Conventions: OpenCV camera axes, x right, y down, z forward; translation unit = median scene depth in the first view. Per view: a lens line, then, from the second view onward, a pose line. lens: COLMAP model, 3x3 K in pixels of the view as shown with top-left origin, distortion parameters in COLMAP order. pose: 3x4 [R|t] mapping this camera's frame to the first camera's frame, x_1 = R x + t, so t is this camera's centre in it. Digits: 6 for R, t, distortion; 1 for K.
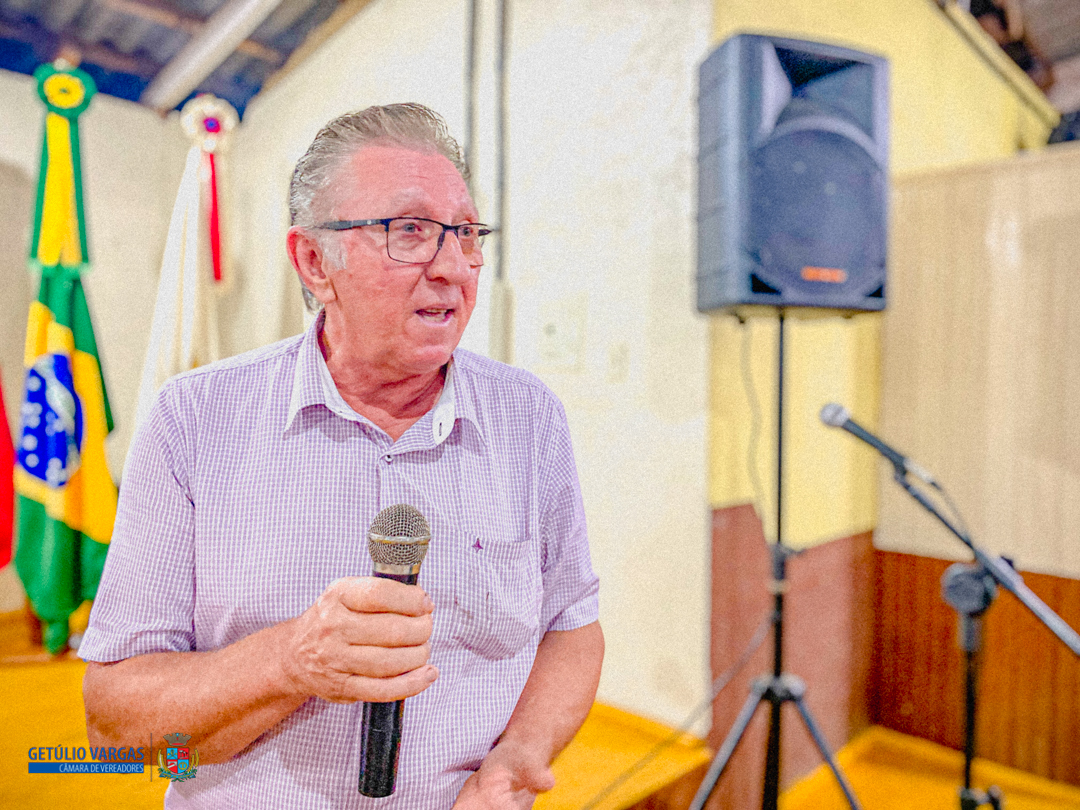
lens RADIAL K [[818.7, 0, 537.0], [0, 818.7, 403.2], [0, 0, 1]] dist [-0.008701, 0.006120]
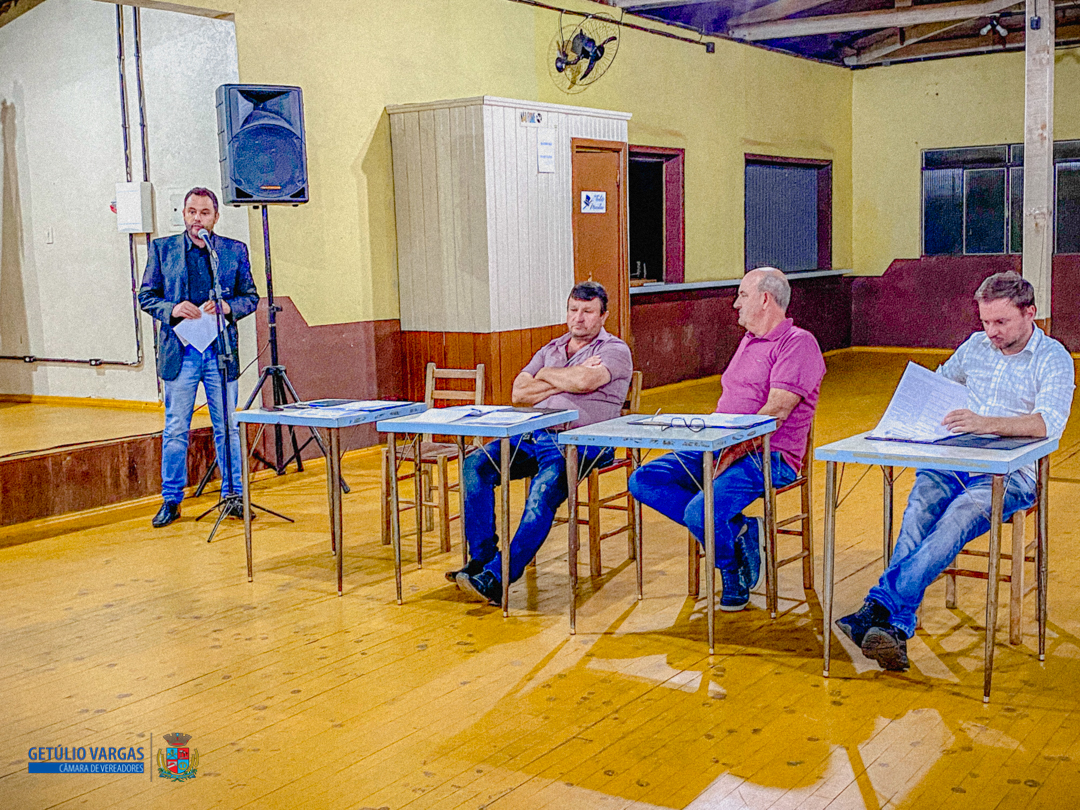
lens RADIAL K [[1343.5, 0, 539.9], [0, 1343.5, 409.5], [0, 0, 1]] dist [0.112061, 0.000000]
pose [[0.990476, -0.059409, 0.124209, 0.379900], [0.047947, 0.994481, 0.093319, 0.098321], [-0.129068, -0.086475, 0.987858, -1.939103]]
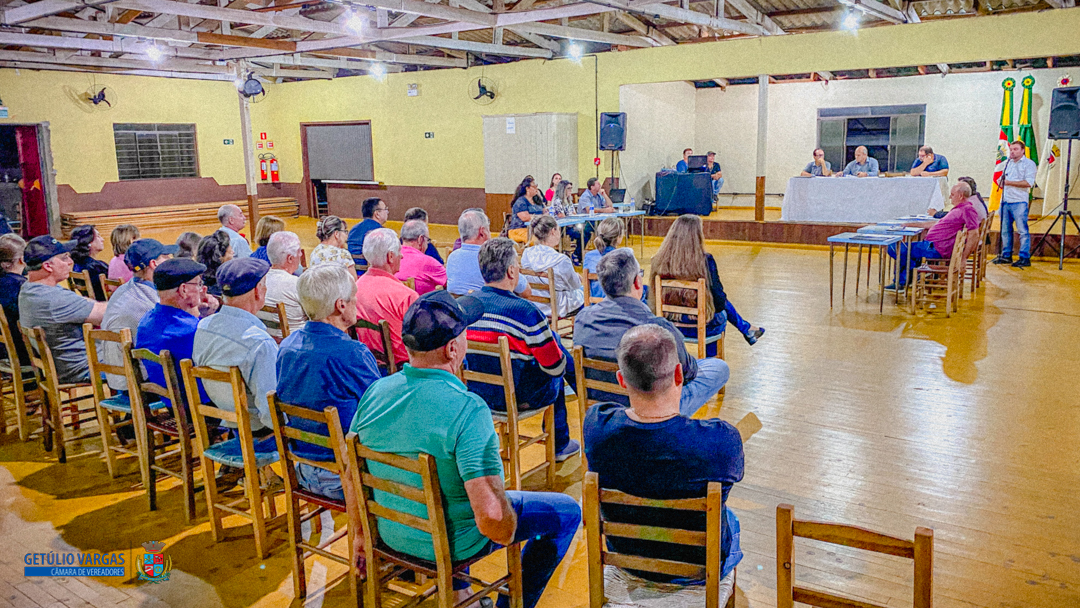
lens RADIAL K [[820.4, 0, 540.0], [0, 820.4, 302.0], [0, 0, 1]] dist [-0.010252, -0.018658]
pose [[0.094772, 0.158099, -0.982865, 3.437730], [-0.003939, 0.987360, 0.158442, 0.076557], [0.995491, -0.011144, 0.094197, -1.877484]]
